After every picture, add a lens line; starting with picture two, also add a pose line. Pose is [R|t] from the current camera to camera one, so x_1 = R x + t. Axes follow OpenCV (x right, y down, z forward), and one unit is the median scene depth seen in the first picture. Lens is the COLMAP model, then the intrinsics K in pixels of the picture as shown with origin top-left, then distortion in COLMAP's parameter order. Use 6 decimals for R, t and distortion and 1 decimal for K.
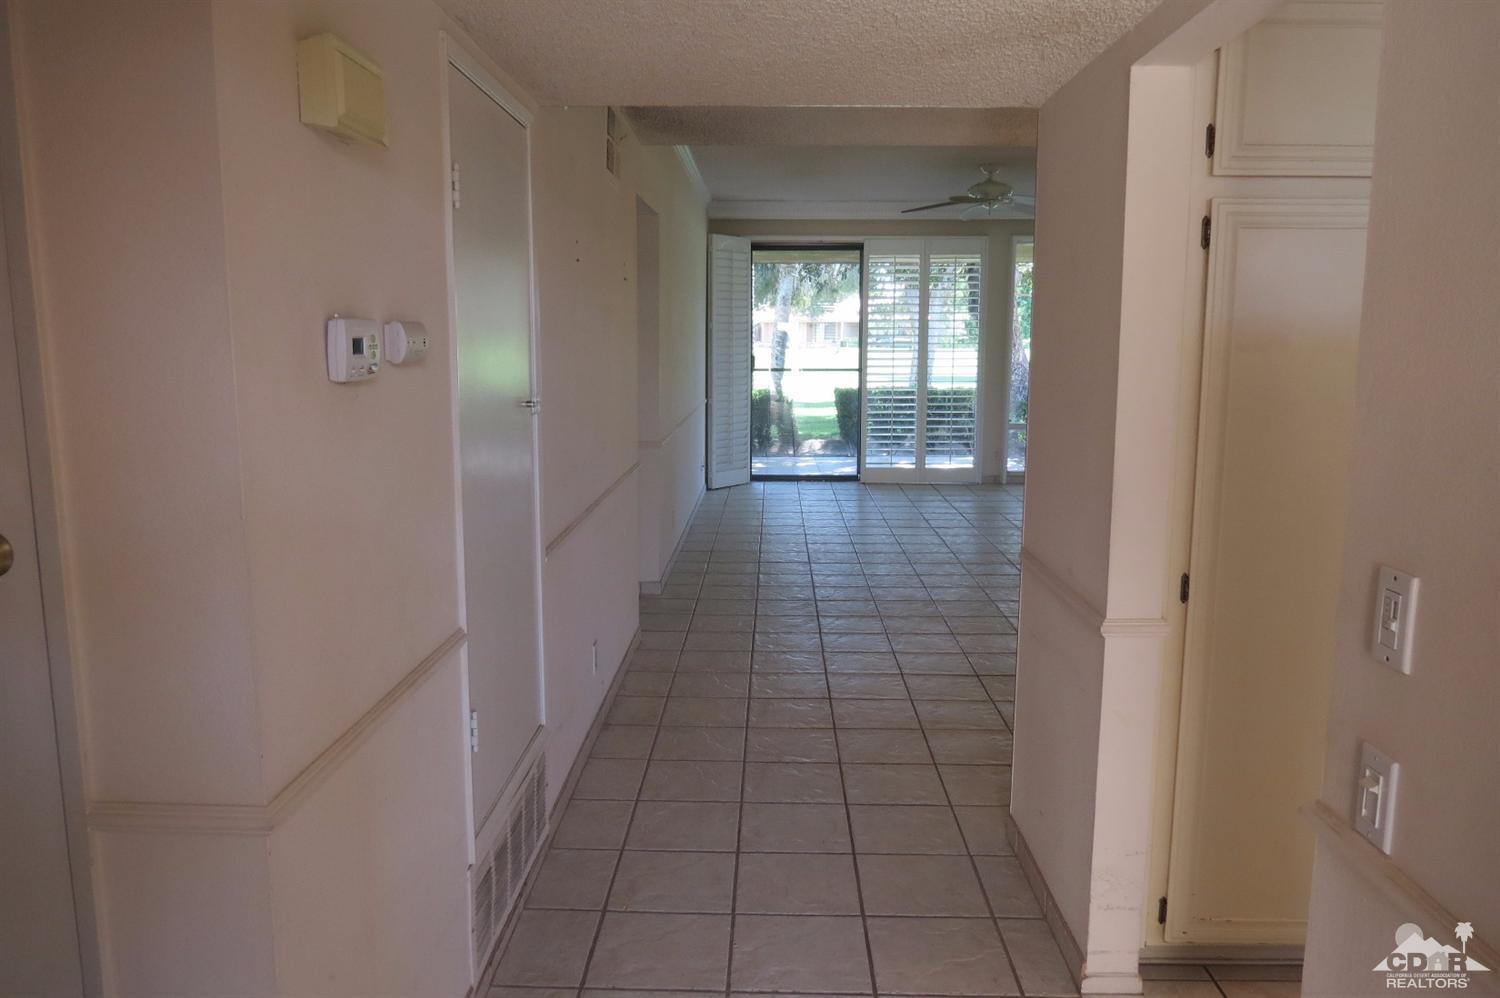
lens RADIAL K [[1070.5, 0, 755.9], [0, 1070.5, 503.3], [0, 0, 1]] dist [-0.029589, 0.009071]
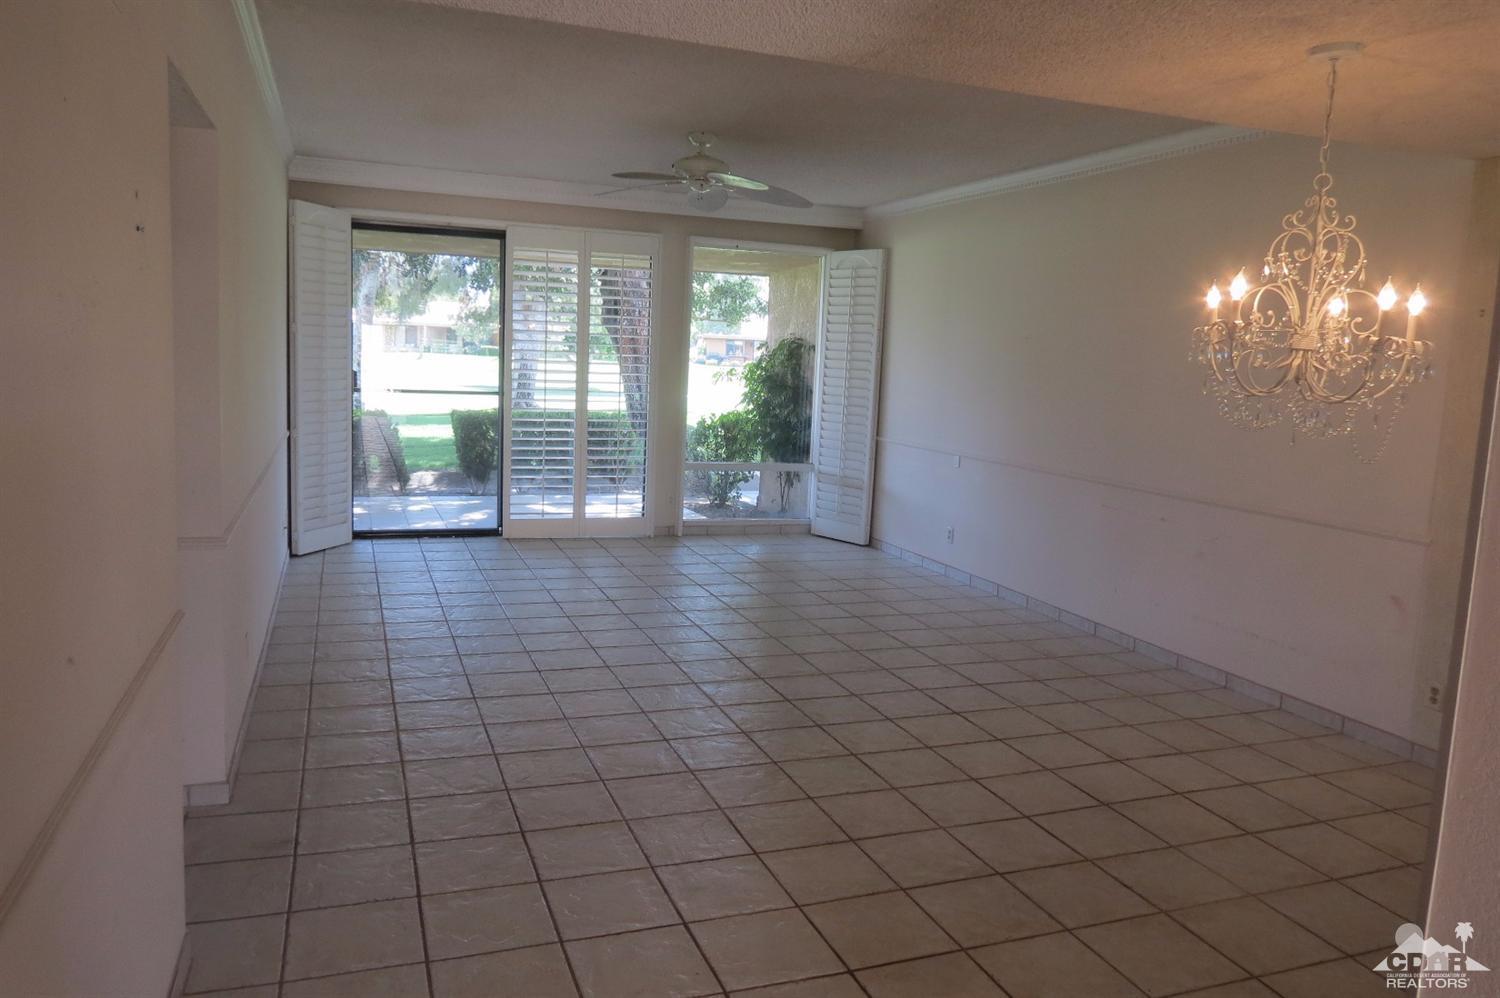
lens RADIAL K [[1070.5, 0, 755.9], [0, 1070.5, 503.3], [0, 0, 1]] dist [-0.029589, 0.009071]
pose [[0.927560, -0.012577, 0.373463, -0.021204], [0.015651, 0.999864, -0.005200, -0.037975], [-0.373347, 0.010668, 0.927631, 0.211267]]
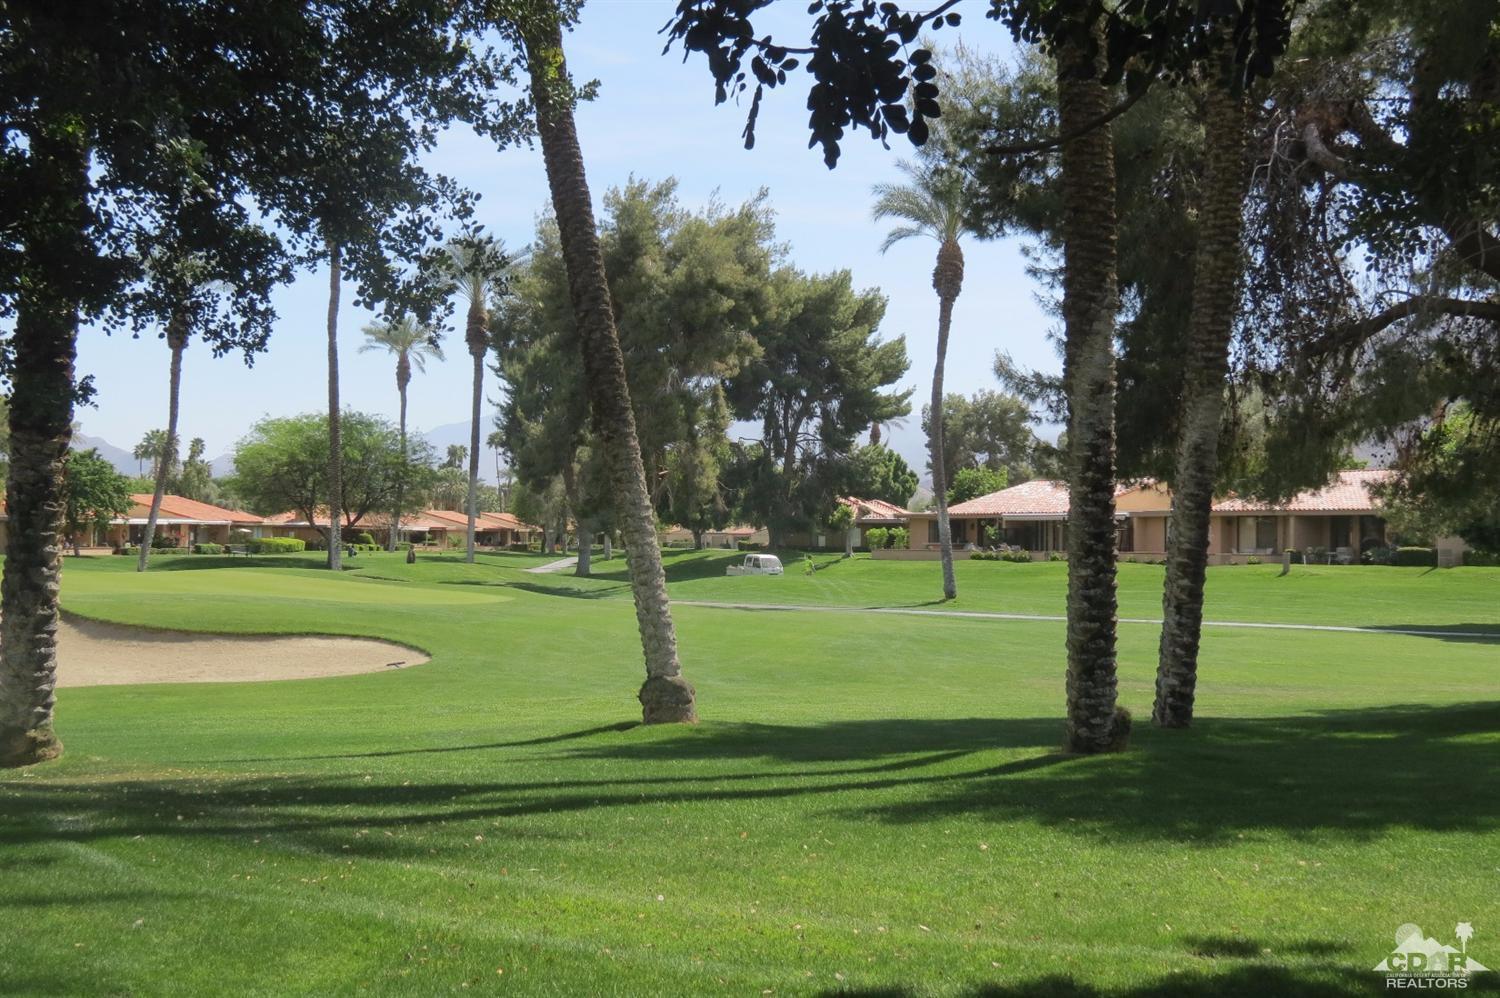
lens RADIAL K [[1714.5, 0, 750.0], [0, 1714.5, 499.0], [0, 0, 1]] dist [0.007154, 0.003472]
pose [[0.977225, -0.001915, -0.212199, 0.000204], [-0.035674, 0.984246, -0.173167, -0.195950], [0.209187, 0.176793, 0.961761, 1.179831]]
